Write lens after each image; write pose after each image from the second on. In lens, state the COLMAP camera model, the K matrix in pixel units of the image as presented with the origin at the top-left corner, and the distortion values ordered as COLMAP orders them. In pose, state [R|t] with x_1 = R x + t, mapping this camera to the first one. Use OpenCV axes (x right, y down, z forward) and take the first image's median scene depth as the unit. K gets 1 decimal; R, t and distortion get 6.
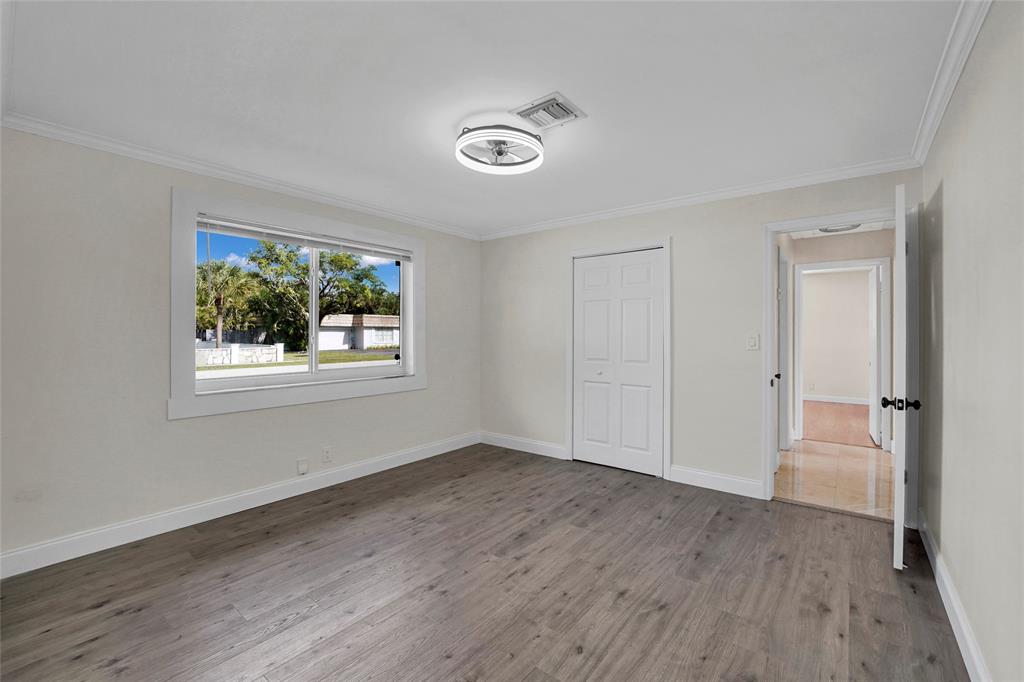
lens RADIAL K [[421.5, 0, 515.4], [0, 421.5, 340.4], [0, 0, 1]] dist [-0.024326, 0.000355]
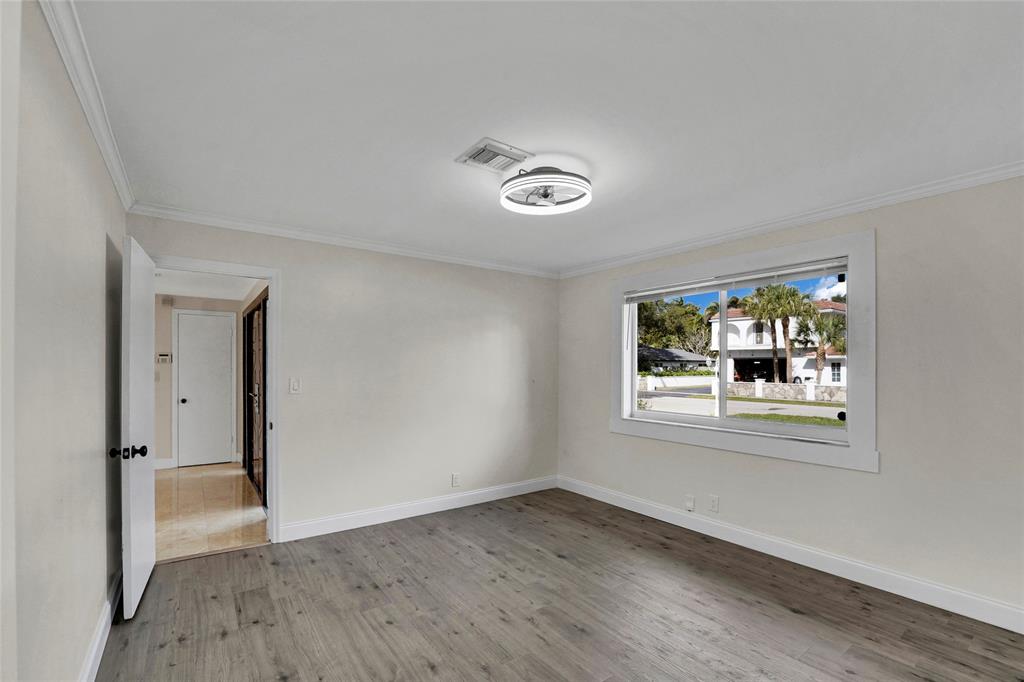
lens RADIAL K [[437.8, 0, 505.7], [0, 437.8, 362.3], [0, 0, 1]] dist [-0.028892, -0.000017]
pose [[-0.253480, -0.010529, -0.967283, 0.957475], [-0.022310, 0.999738, -0.005036, -0.057305], [0.967083, 0.020304, -0.253649, 1.156432]]
